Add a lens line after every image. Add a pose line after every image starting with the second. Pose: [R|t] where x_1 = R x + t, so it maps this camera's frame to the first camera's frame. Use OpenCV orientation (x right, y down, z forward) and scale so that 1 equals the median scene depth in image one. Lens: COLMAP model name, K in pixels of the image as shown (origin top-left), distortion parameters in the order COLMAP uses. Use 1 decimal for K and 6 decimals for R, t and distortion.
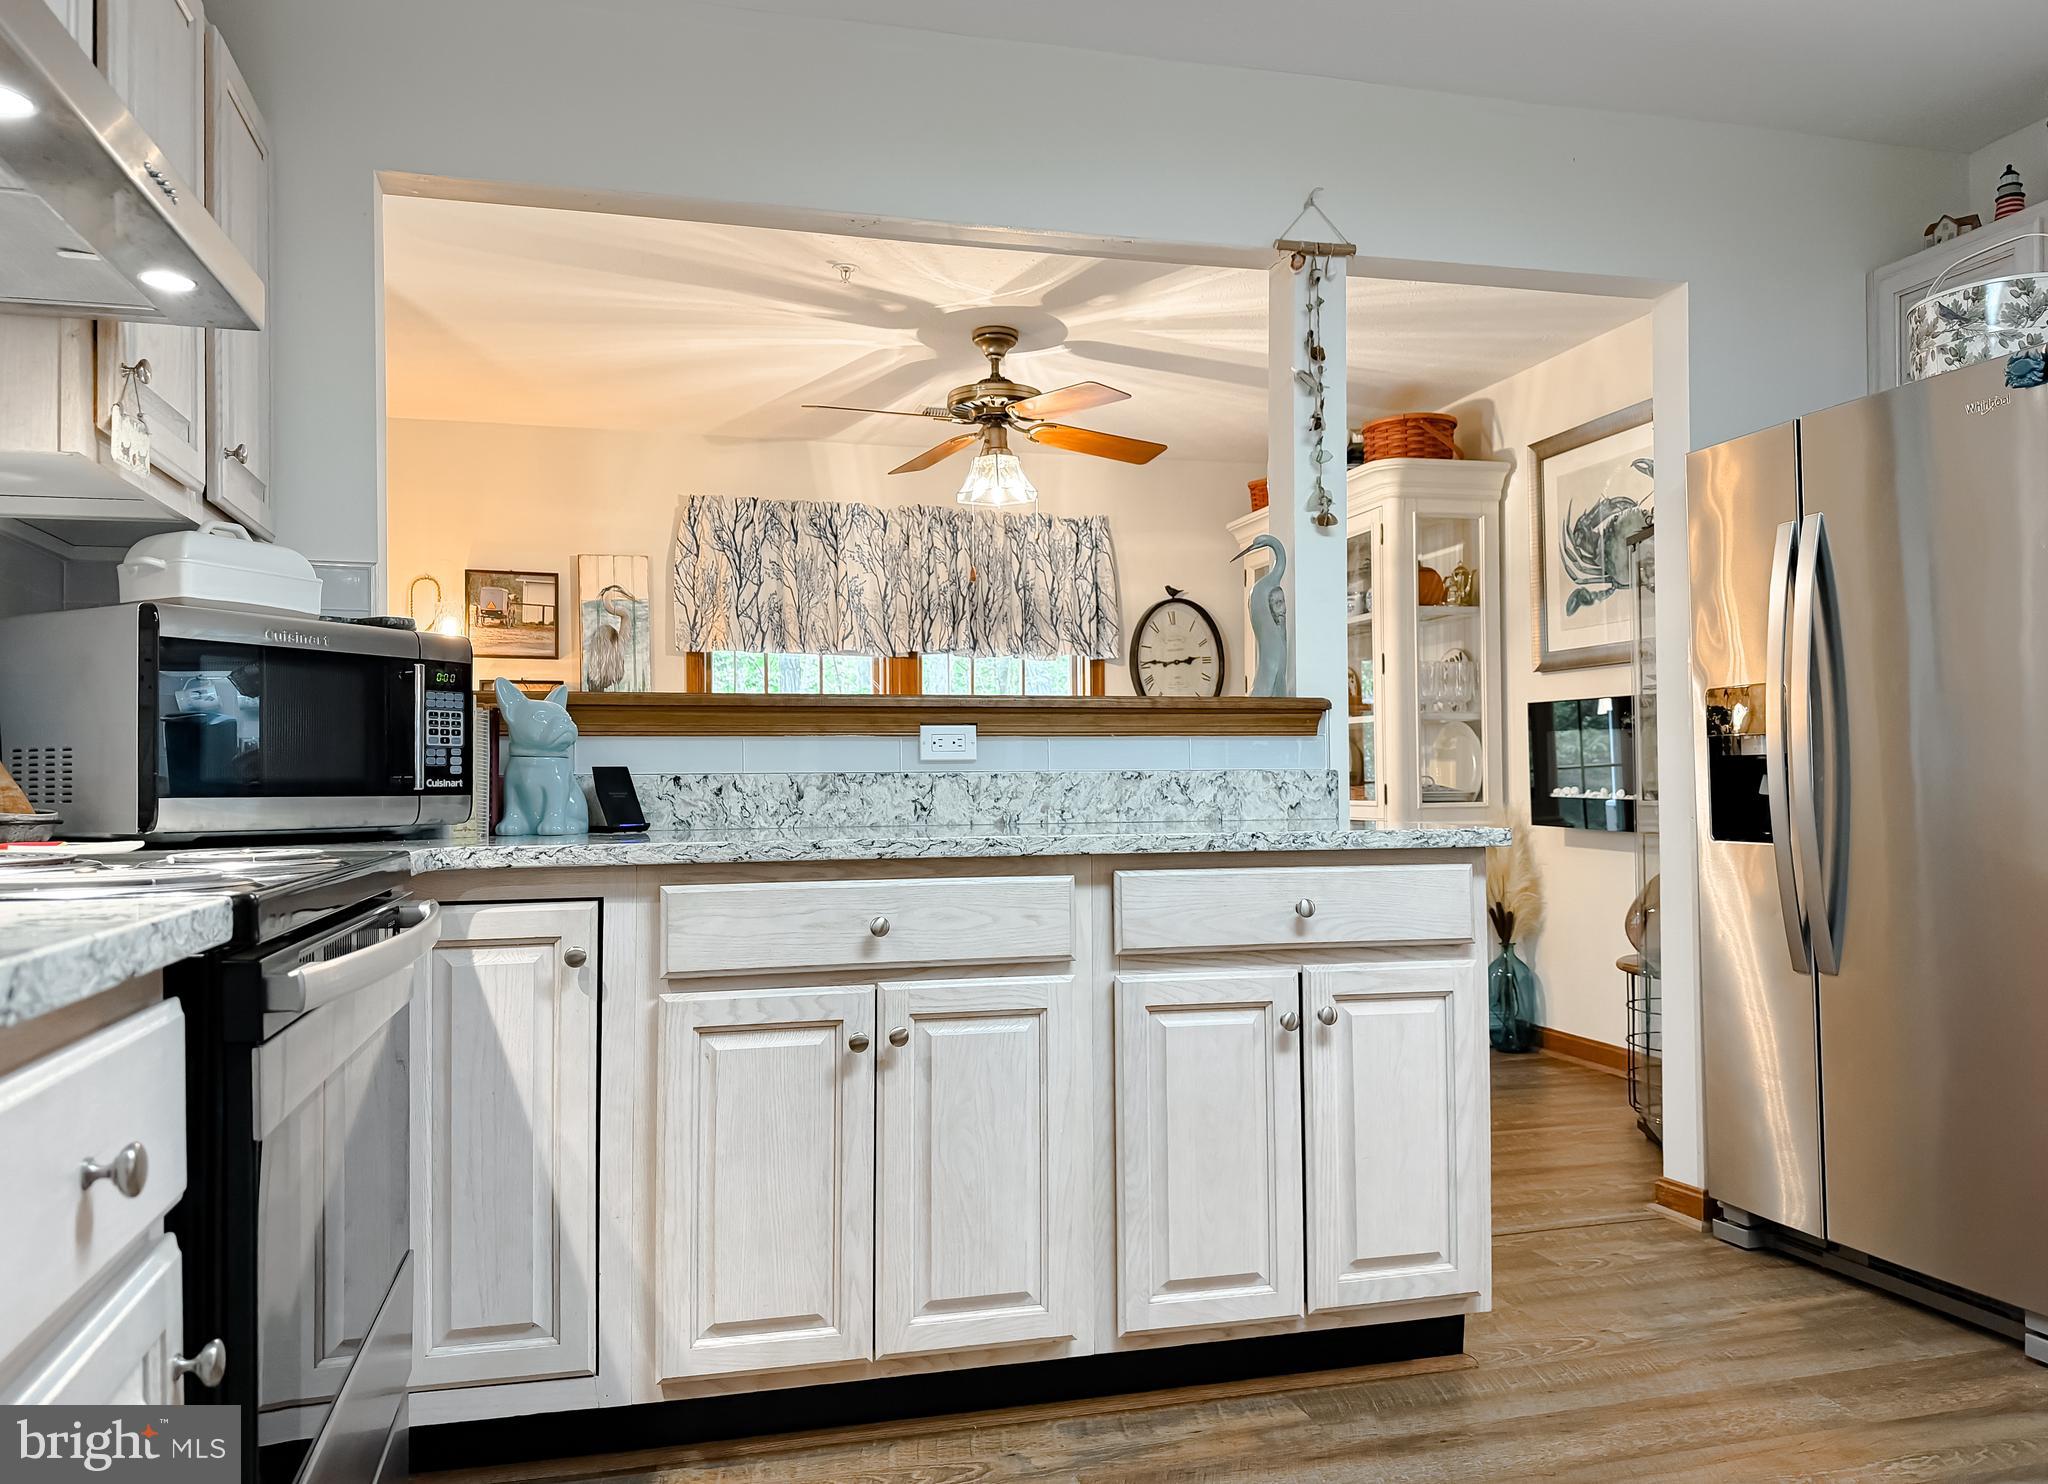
lens RADIAL K [[1479.3, 0, 1031.9], [0, 1479.3, 760.0], [0, 0, 1]] dist [0.035722, -0.023730]
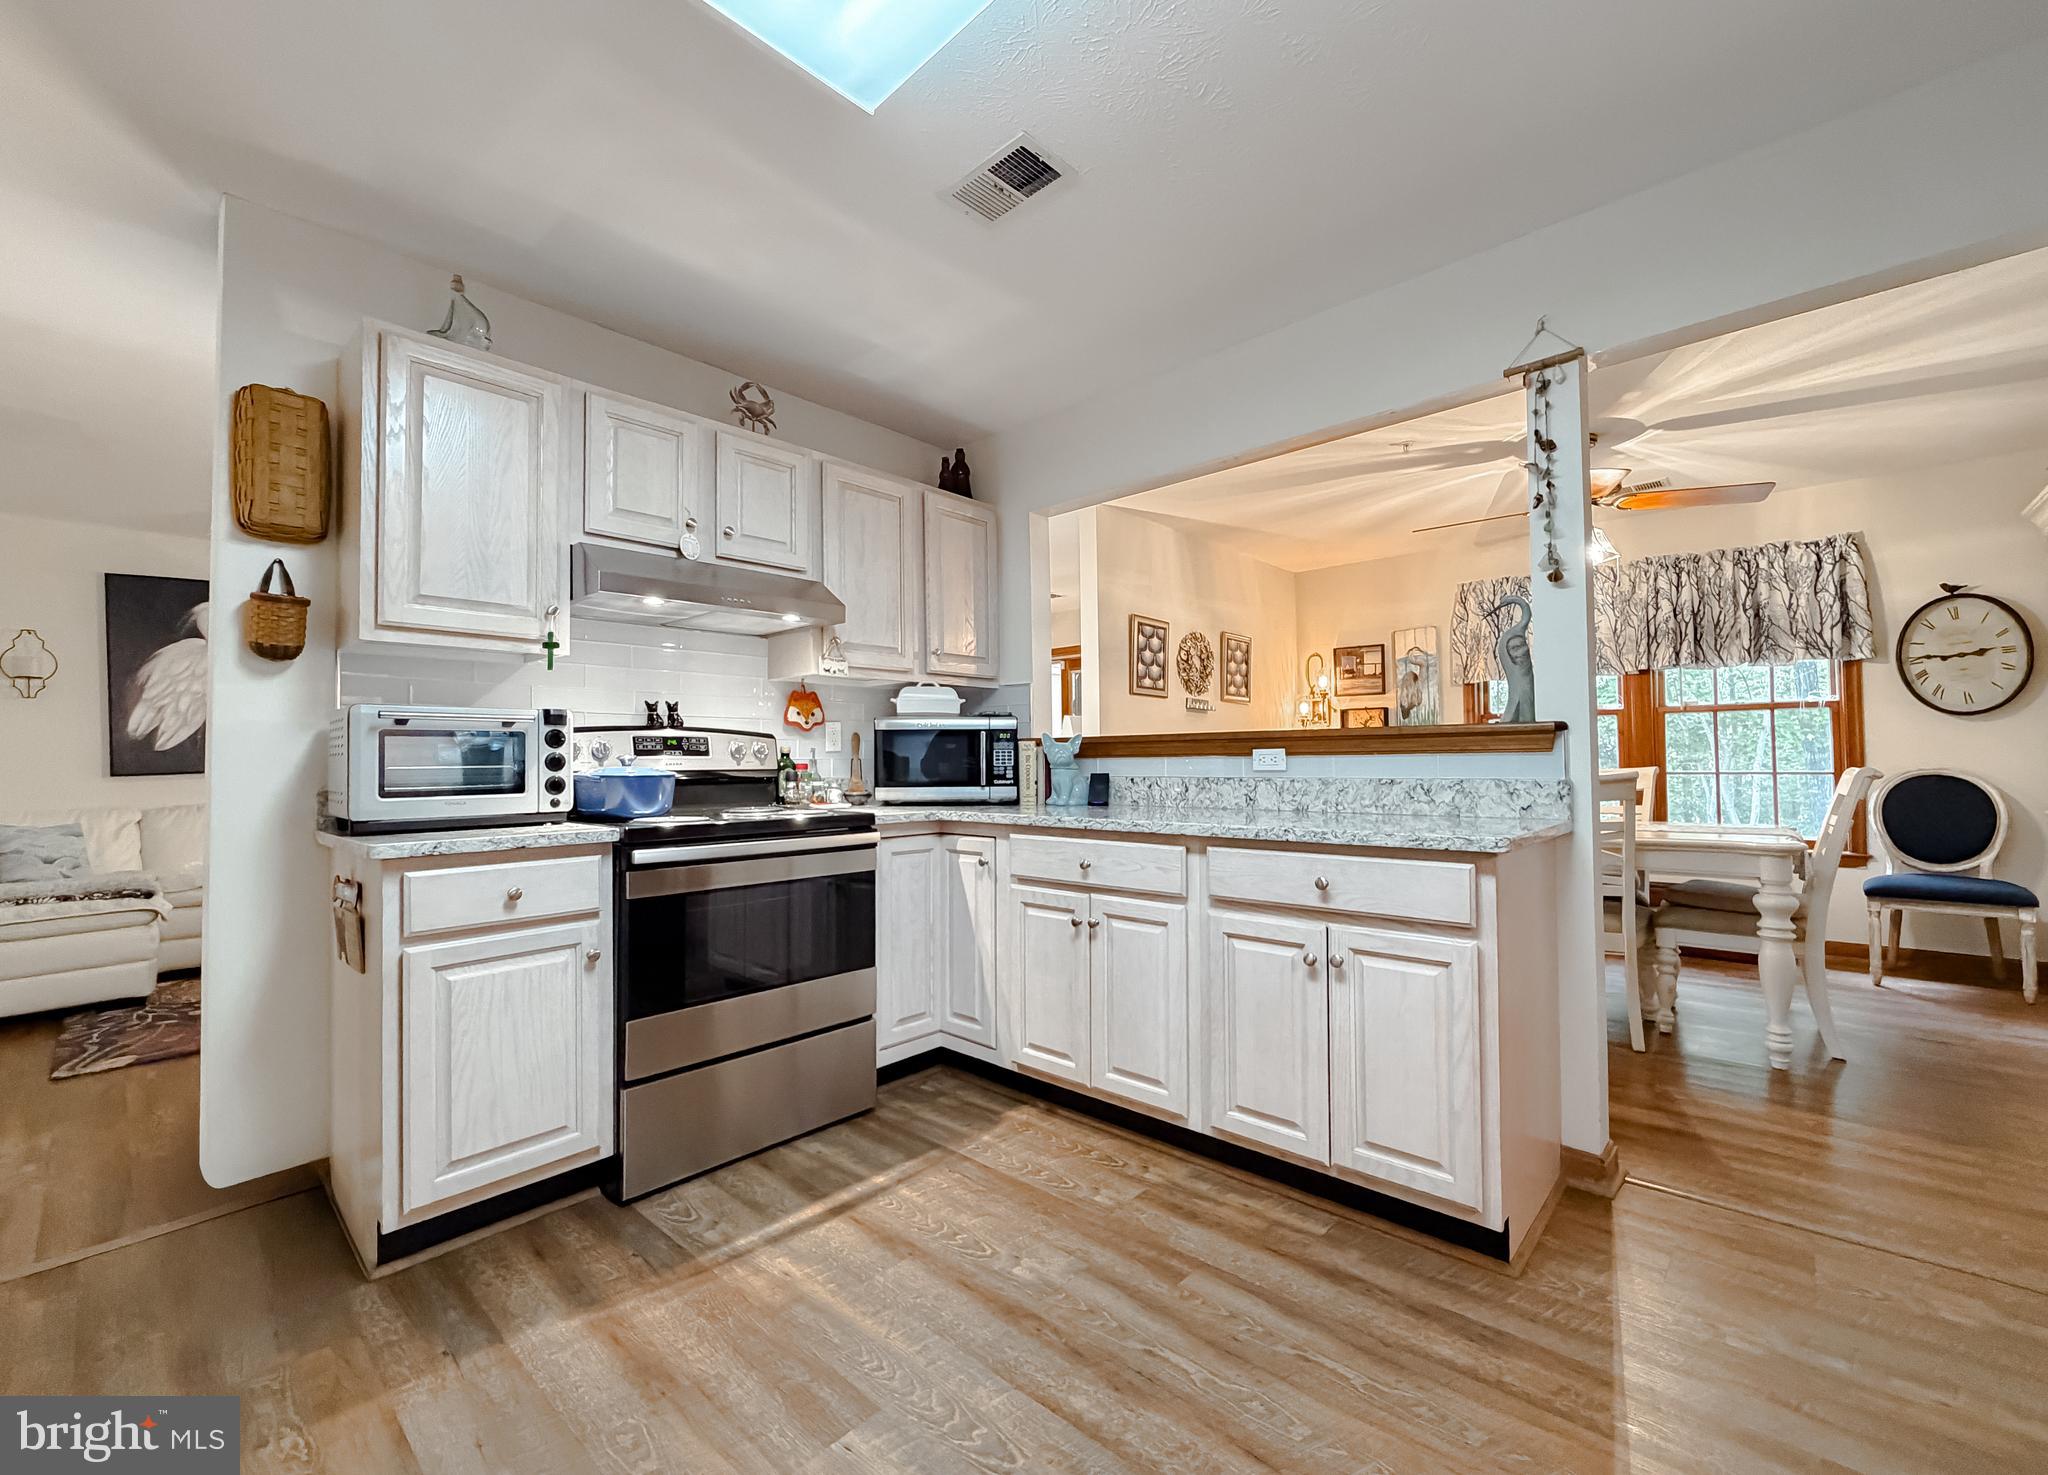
lens RADIAL K [[854.9, 0, 1012.6], [0, 854.9, 740.3], [0, 0, 1]] dist [0.004358, 0.000127]
pose [[0.528668, -0.017449, -0.848650, 0.391761], [0.019276, 0.999778, -0.008548, -0.020189], [0.848610, -0.011839, 0.528886, 0.163213]]
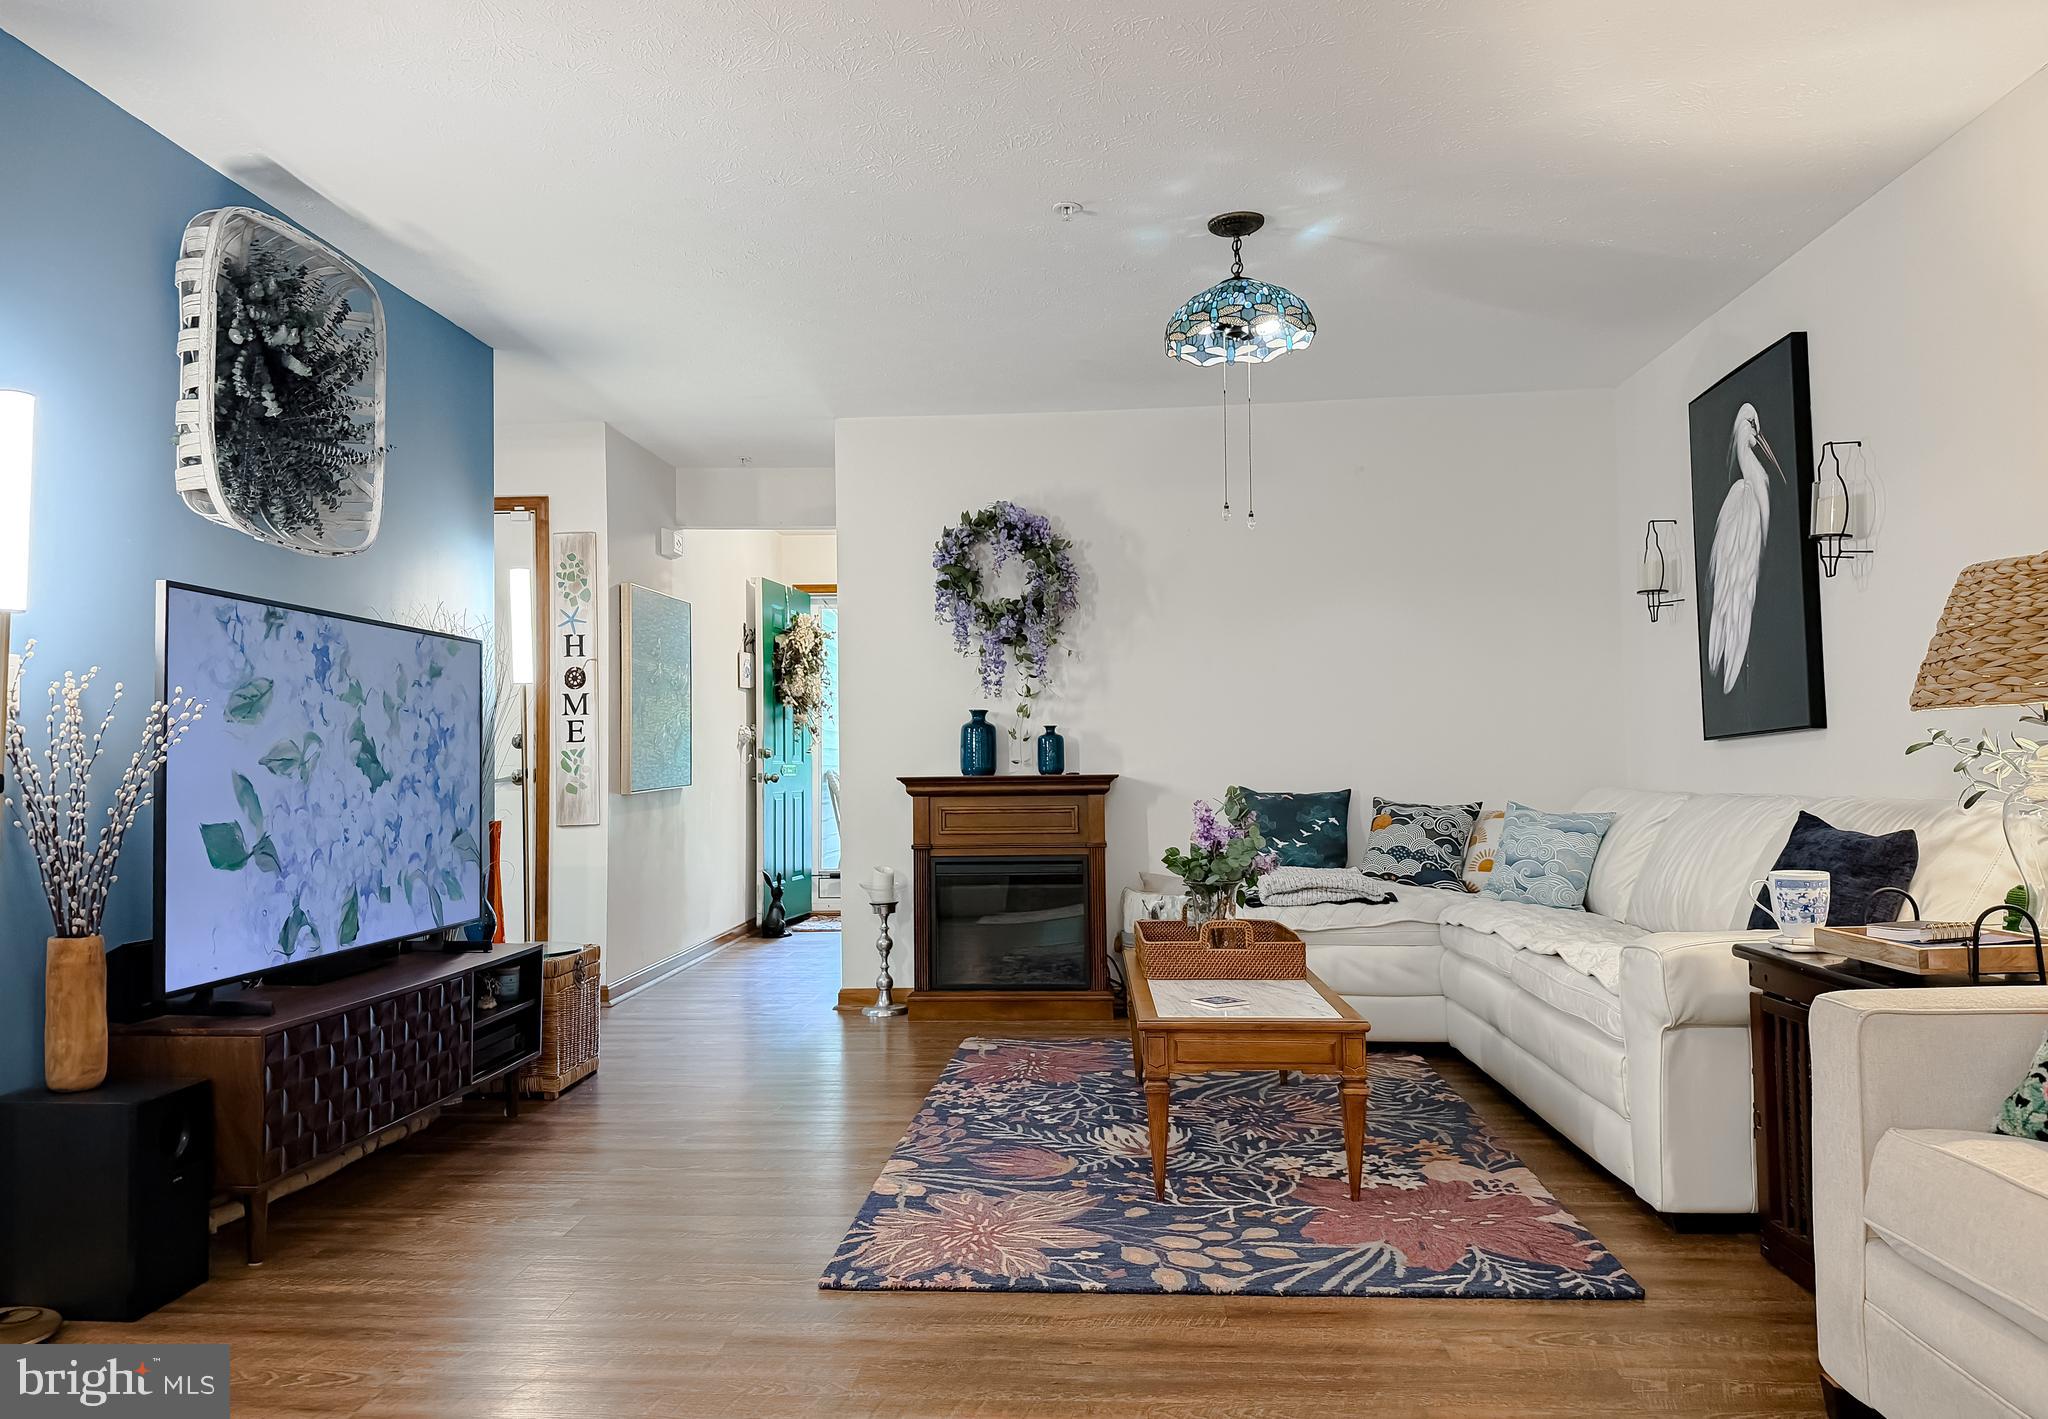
lens RADIAL K [[1450.6, 0, 999.6], [0, 1450.6, 700.2], [0, 0, 1]] dist [0.022539, -0.030064]
pose [[-0.944623, 0.036177, 0.326156, -1.080369], [0.017889, 0.998104, -0.058898, 0.022466], [-0.327669, -0.049802, -0.943479, 1.032714]]
